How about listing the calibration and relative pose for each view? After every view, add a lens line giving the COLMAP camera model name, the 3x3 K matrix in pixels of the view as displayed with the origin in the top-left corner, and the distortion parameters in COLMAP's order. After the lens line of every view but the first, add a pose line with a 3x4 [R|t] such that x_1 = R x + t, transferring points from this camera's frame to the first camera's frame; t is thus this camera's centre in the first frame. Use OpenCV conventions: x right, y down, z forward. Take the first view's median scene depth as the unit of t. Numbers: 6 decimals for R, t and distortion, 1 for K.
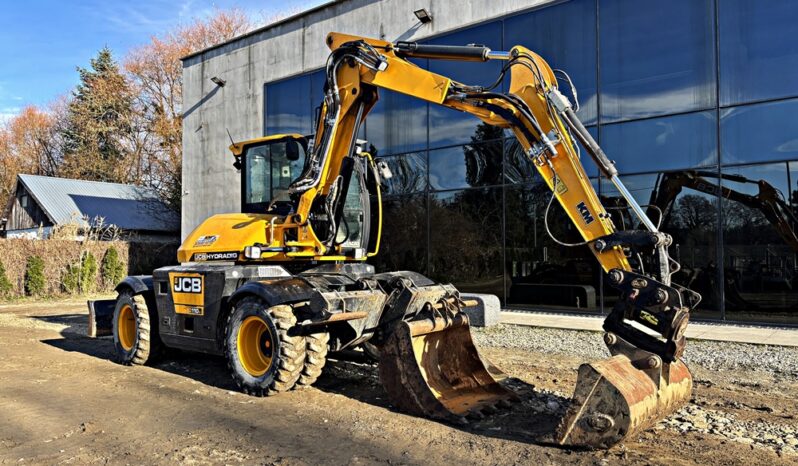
lens RADIAL K [[602.6, 0, 405.9], [0, 602.6, 230.6], [0, 0, 1]] dist [0.041221, -0.036198]
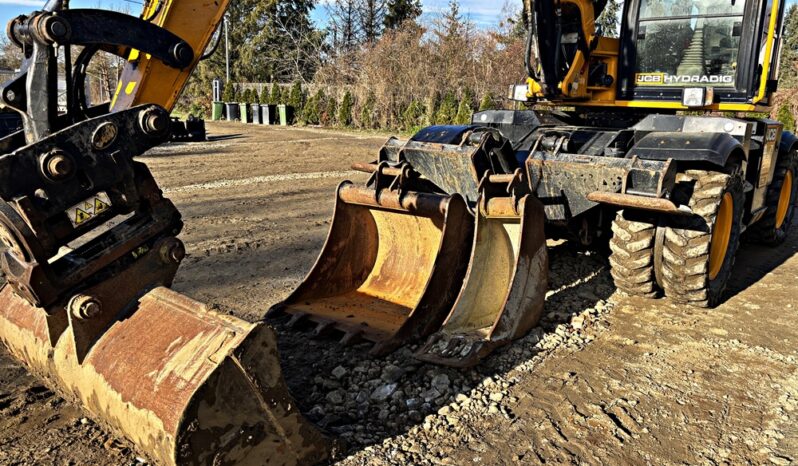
lens RADIAL K [[602.6, 0, 403.4], [0, 602.6, 232.2], [0, 0, 1]] dist [0.041221, -0.036198]
pose [[0.014600, 0.215556, -0.976382, 0.580484], [0.011279, 0.976389, 0.215726, 0.041751], [0.999830, -0.014162, 0.011824, 0.835658]]
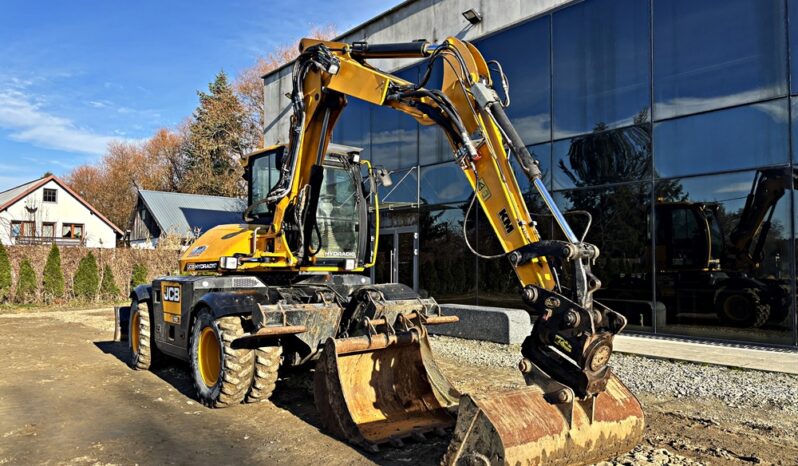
lens RADIAL K [[602.6, 0, 397.7], [0, 602.6, 236.4], [0, 0, 1]] dist [0.041221, -0.036198]
pose [[0.977500, -0.002359, -0.210921, 0.233791], [0.001053, 0.999980, -0.006306, -0.001038], [0.210932, 0.005942, 0.977483, 0.078244]]
